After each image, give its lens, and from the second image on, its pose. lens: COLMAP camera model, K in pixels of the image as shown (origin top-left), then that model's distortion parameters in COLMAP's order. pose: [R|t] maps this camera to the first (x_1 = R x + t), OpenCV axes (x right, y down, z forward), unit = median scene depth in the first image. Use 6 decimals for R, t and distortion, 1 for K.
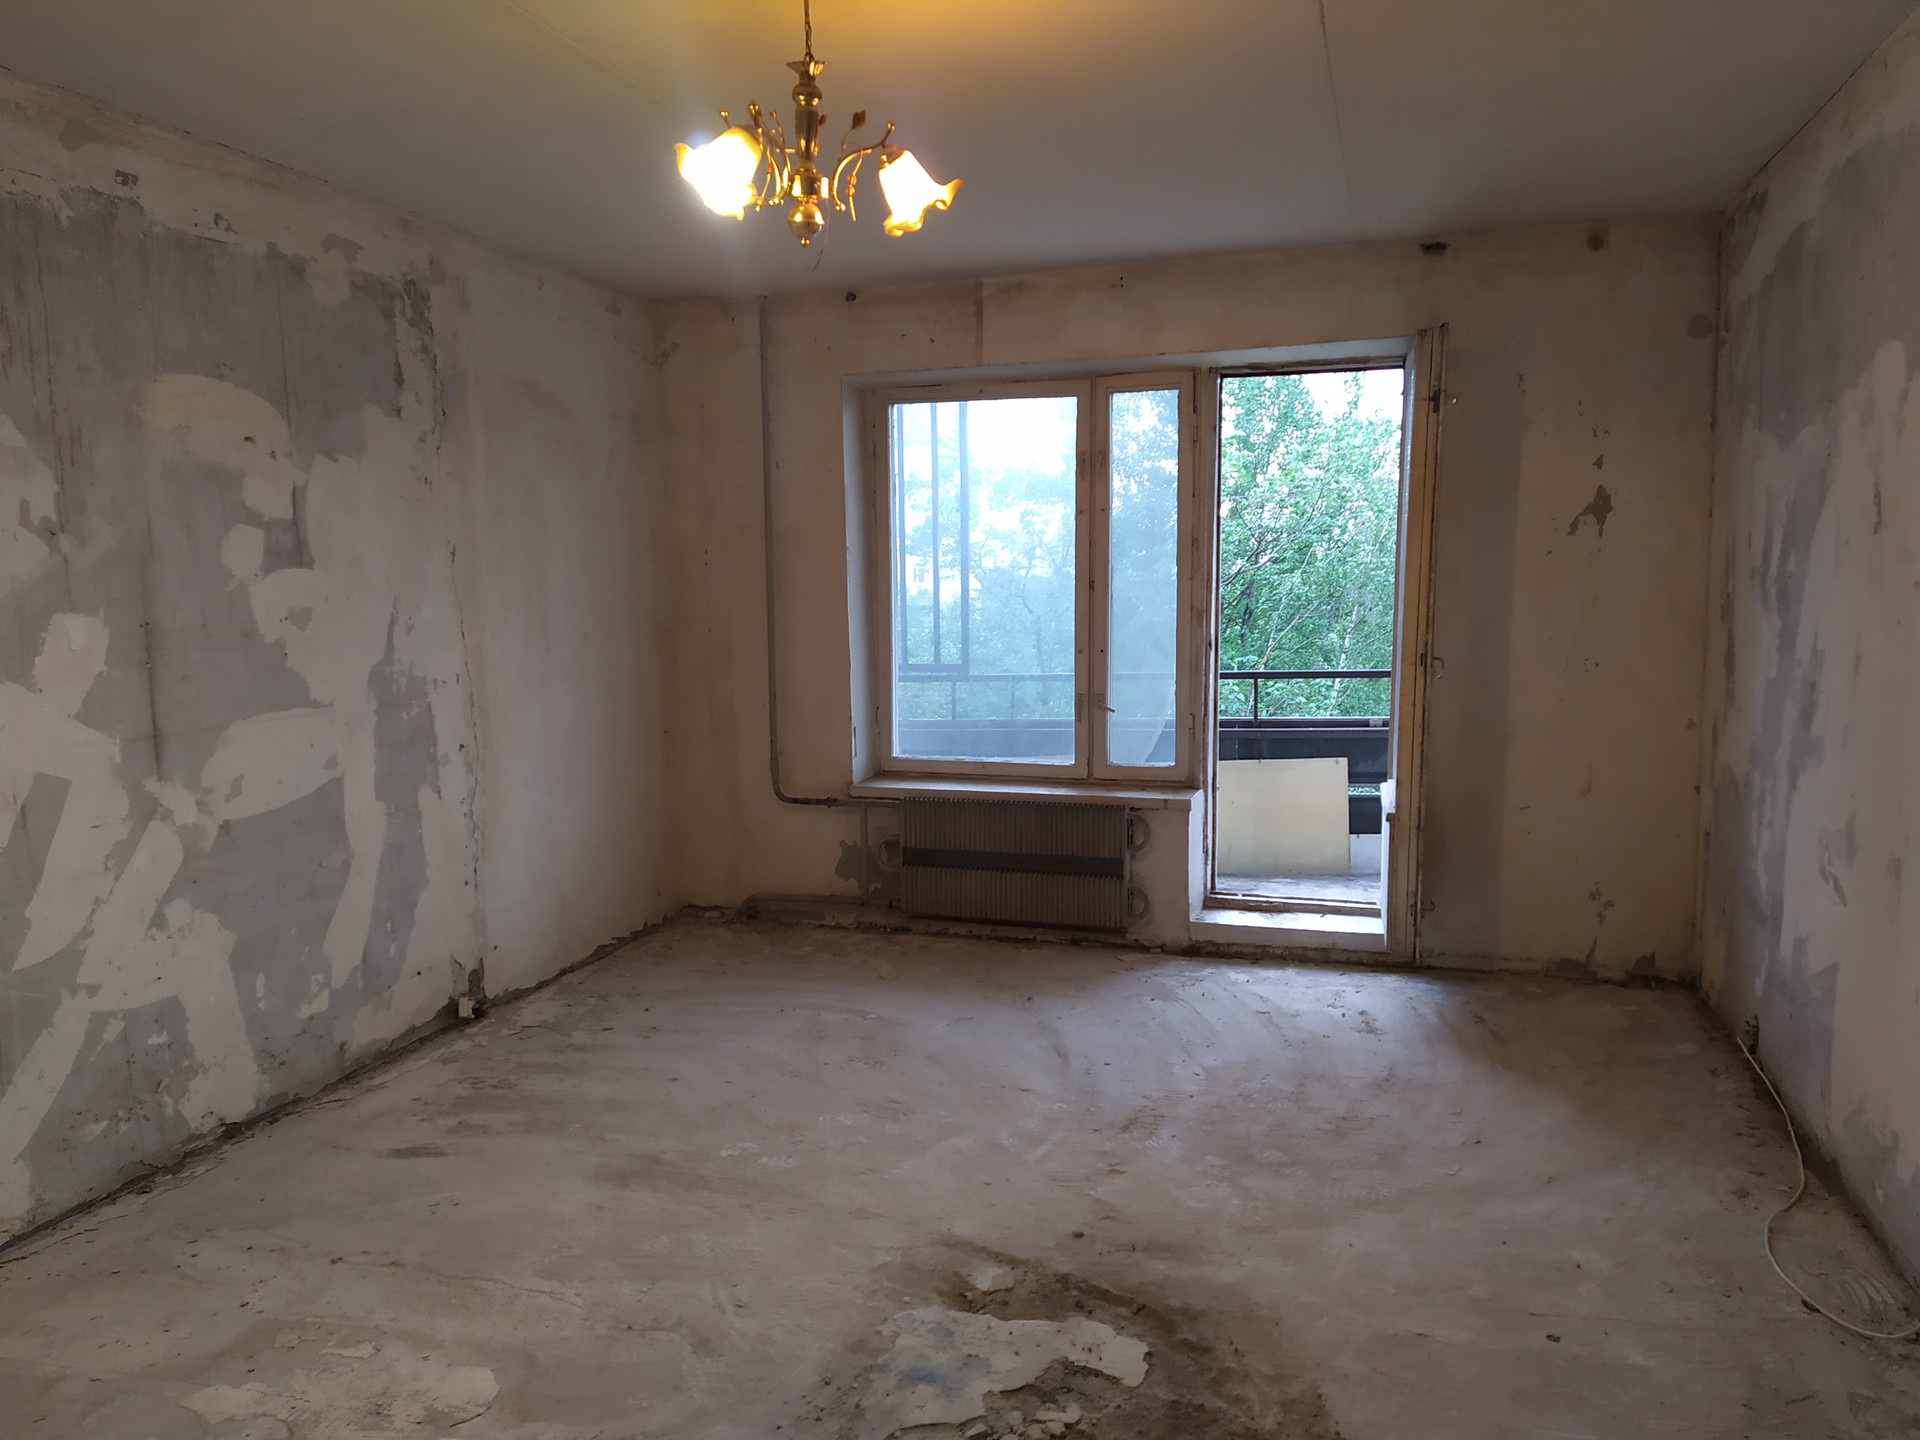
lens RADIAL K [[1404.6, 0, 960.0], [0, 1404.6, 720.0], [0, 0, 1]] dist [0.112111, -0.163316]
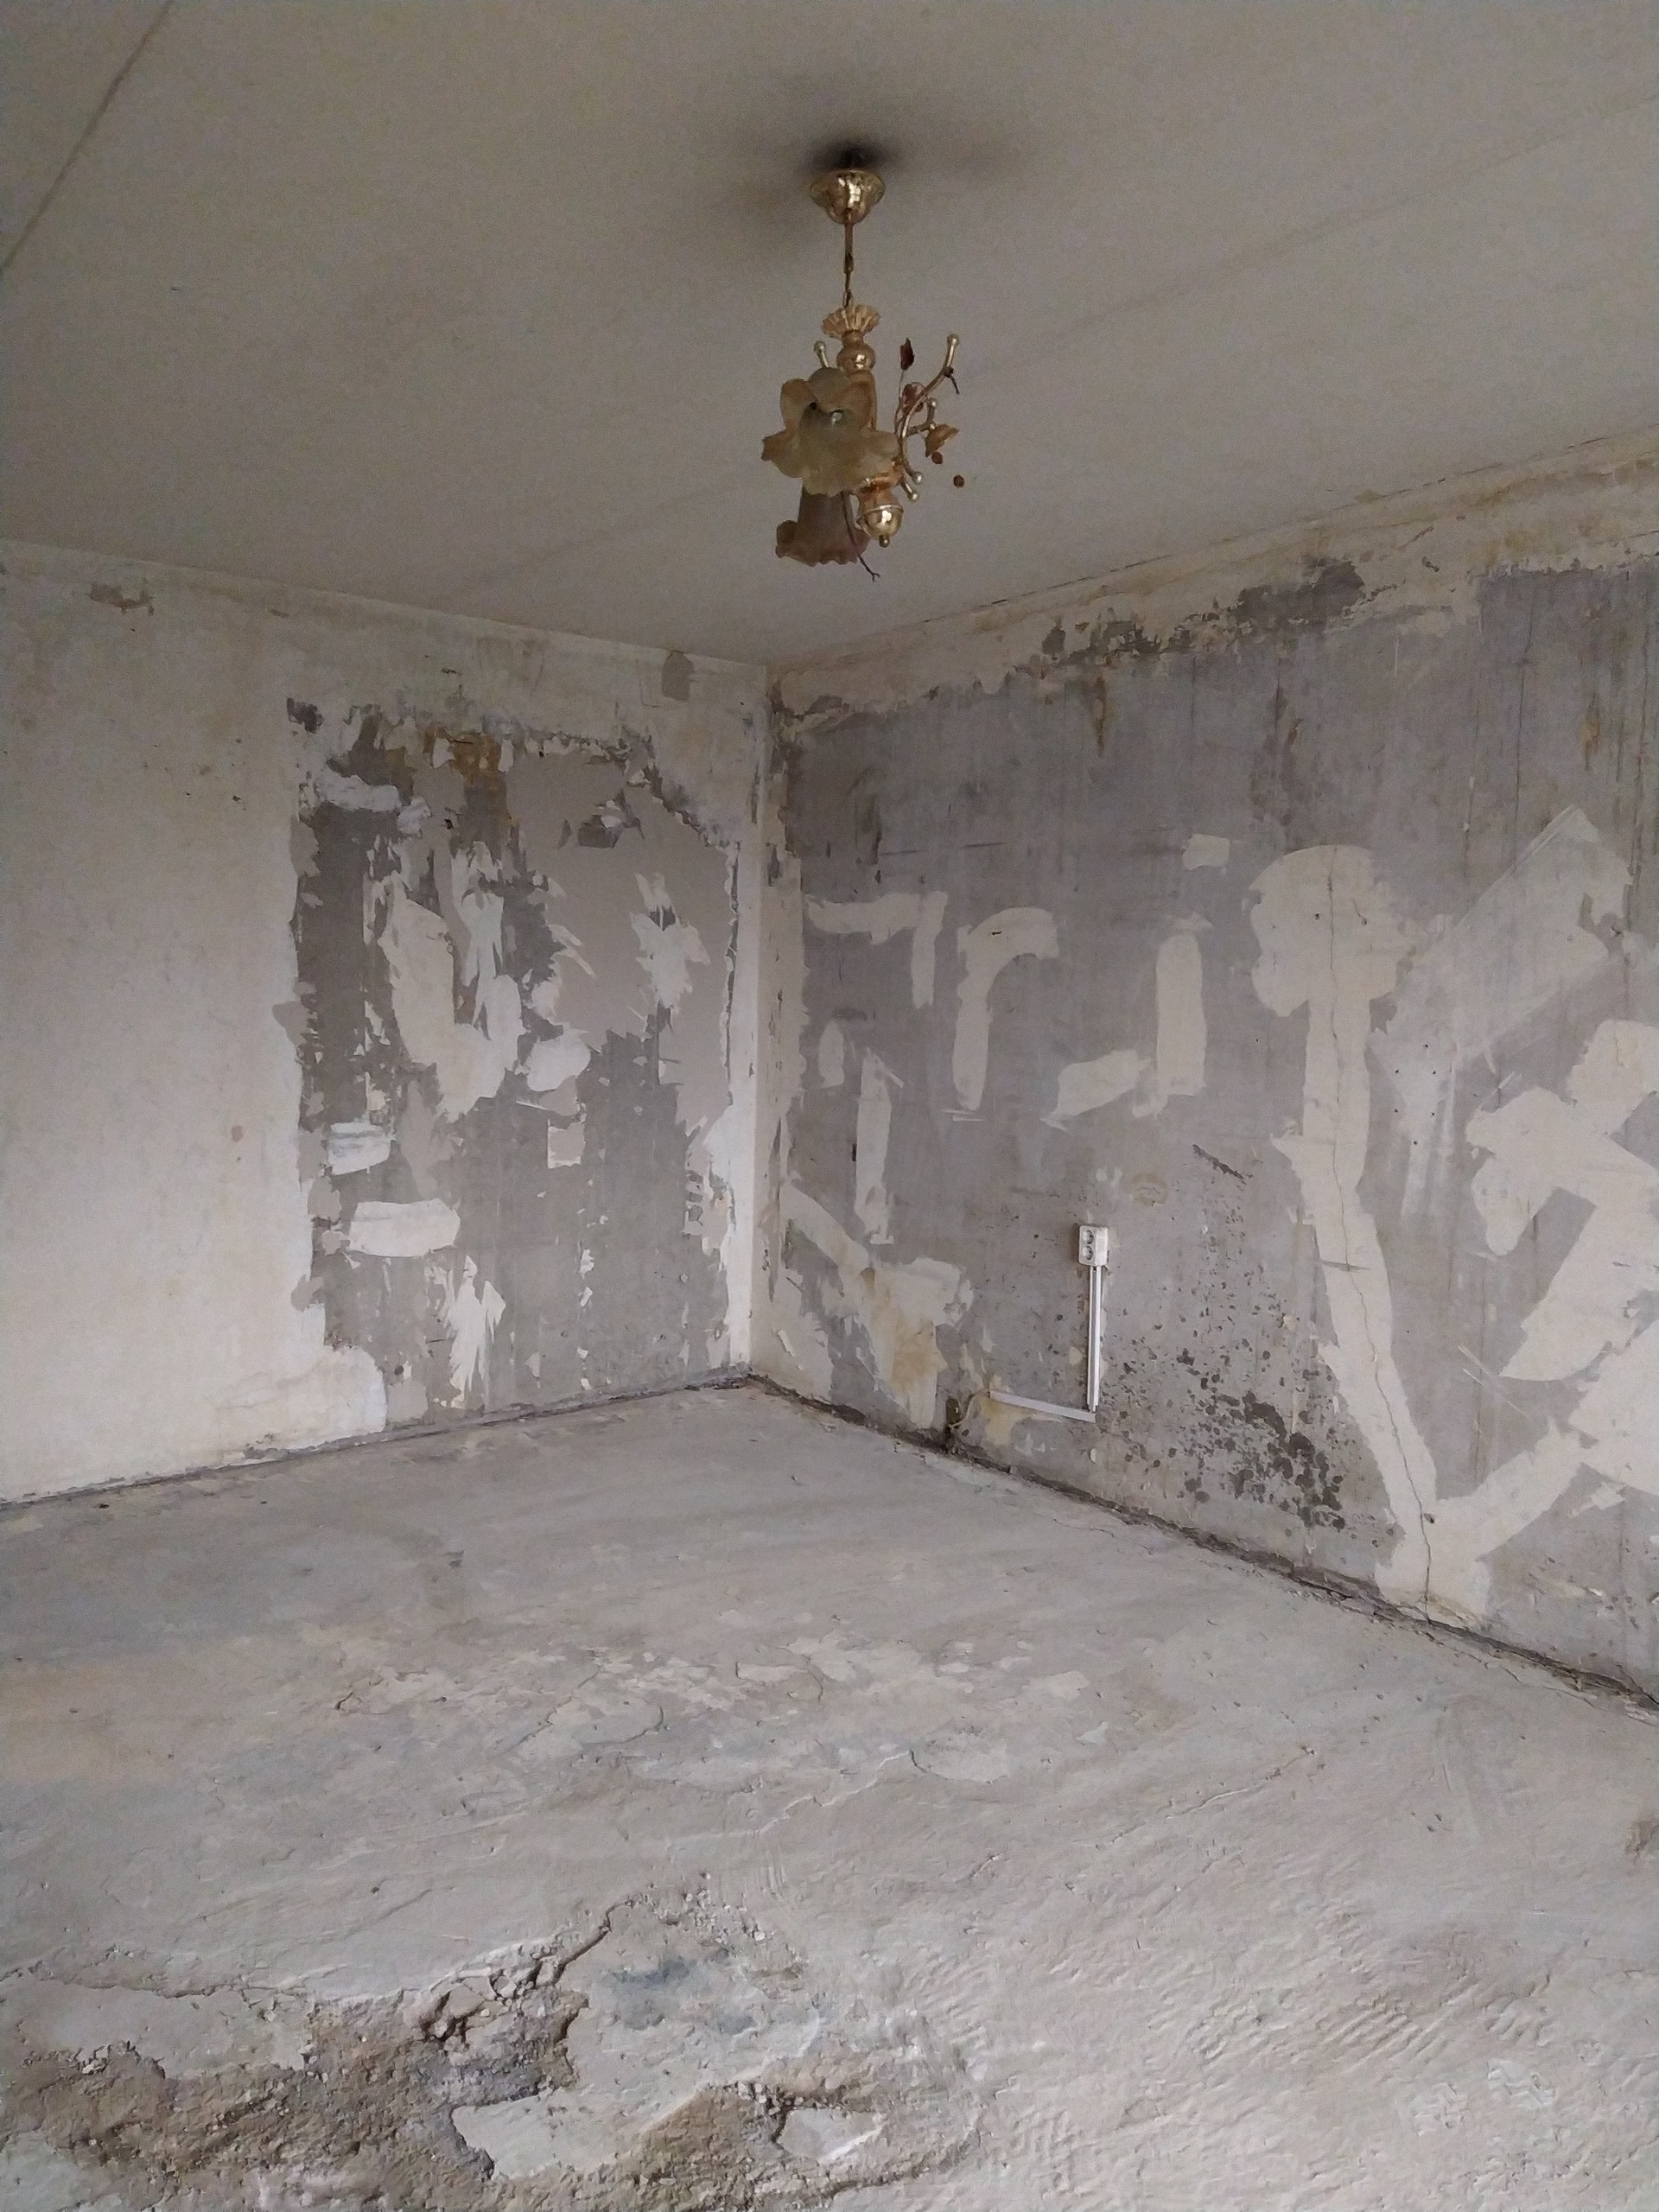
lens RADIAL K [[1618.3, 0, 829.5], [0, 1618.3, 1106.0], [0, 0, 1]] dist [0.112111, -0.163316]
pose [[-0.593791, 0.065007, -0.801989, 0.505993], [-0.084661, 0.986150, 0.142618, -0.129053], [0.800153, 0.152583, -0.580063, 1.229019]]
